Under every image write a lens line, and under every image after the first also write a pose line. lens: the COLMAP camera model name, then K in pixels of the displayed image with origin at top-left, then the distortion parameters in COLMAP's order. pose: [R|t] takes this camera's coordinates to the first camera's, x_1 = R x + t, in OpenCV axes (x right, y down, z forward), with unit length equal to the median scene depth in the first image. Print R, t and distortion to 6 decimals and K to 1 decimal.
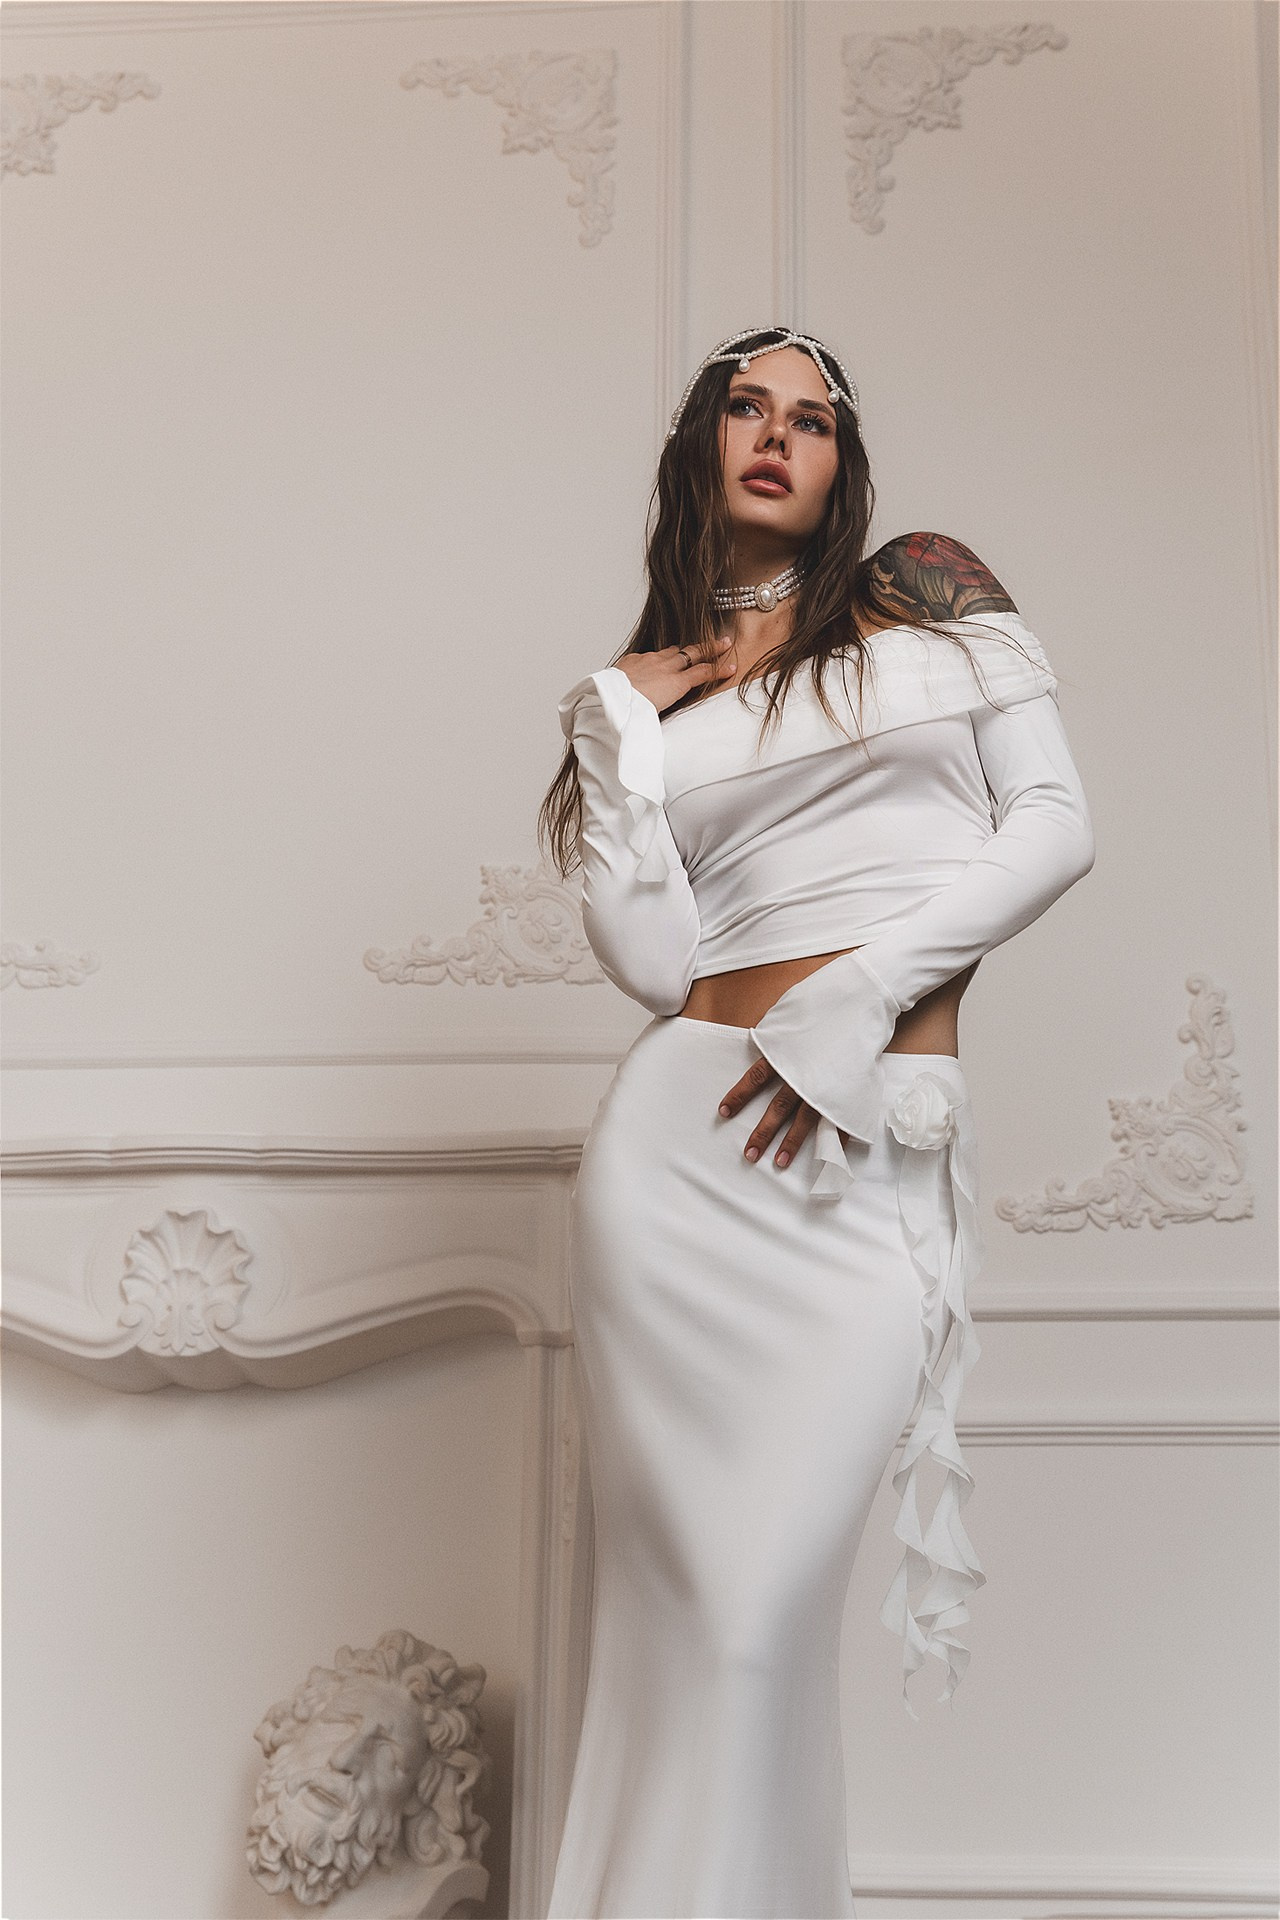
lens RADIAL K [[2555.0, 0, 640.9], [0, 2555.0, 908.4], [0, 0, 1]] dist [0.022398, 0.026899]
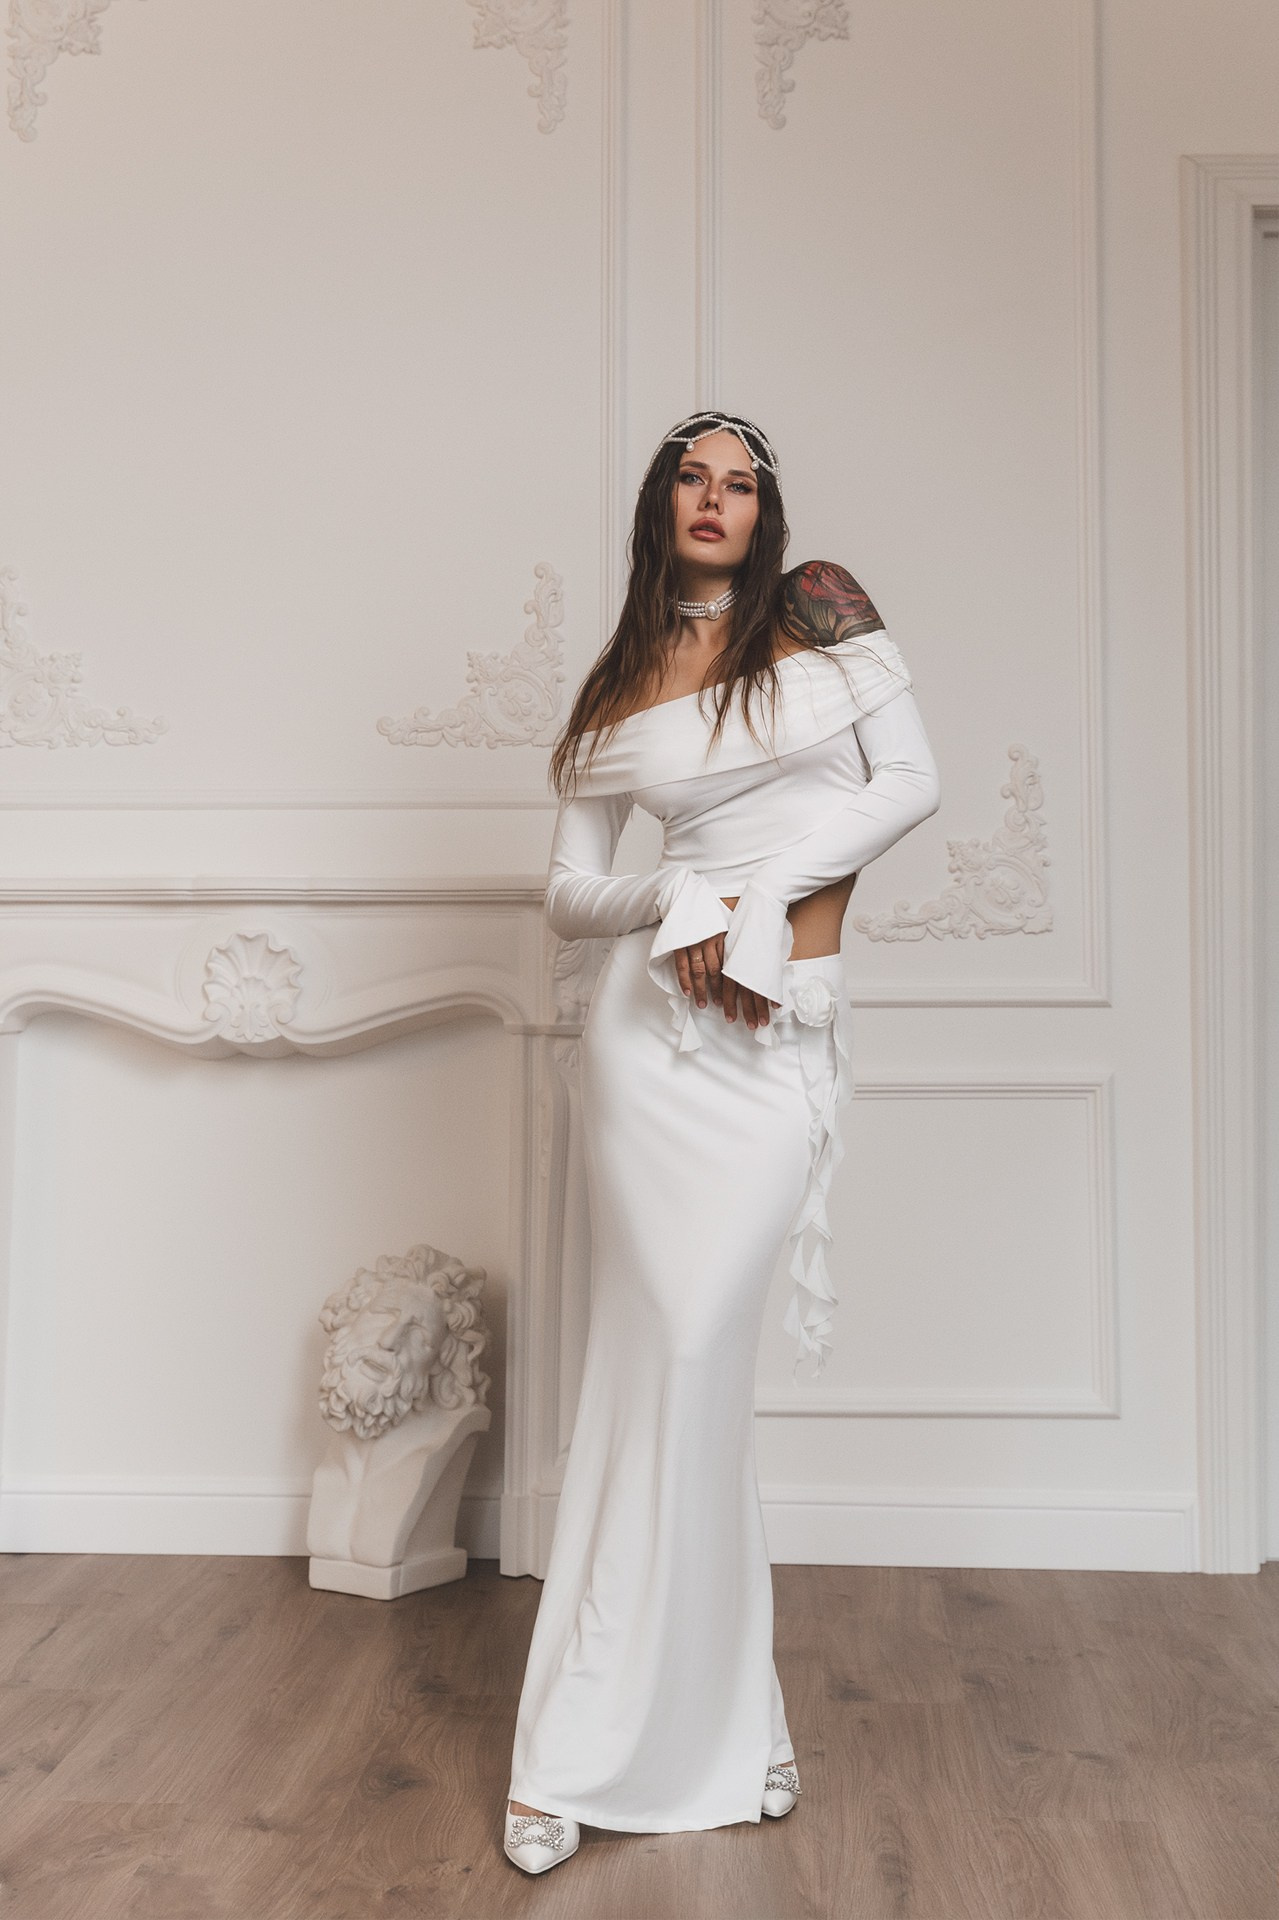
lens RADIAL K [[2501.5, 0, 643.3], [0, 2501.5, 724.7], [0, 0, 1]] dist [0.006008, -0.006234]
pose [[0.998933, -0.004381, 0.045984, -0.037363], [-0.003026, 0.987147, 0.159785, -0.210870], [-0.046093, -0.159754, 0.986080, -0.287458]]
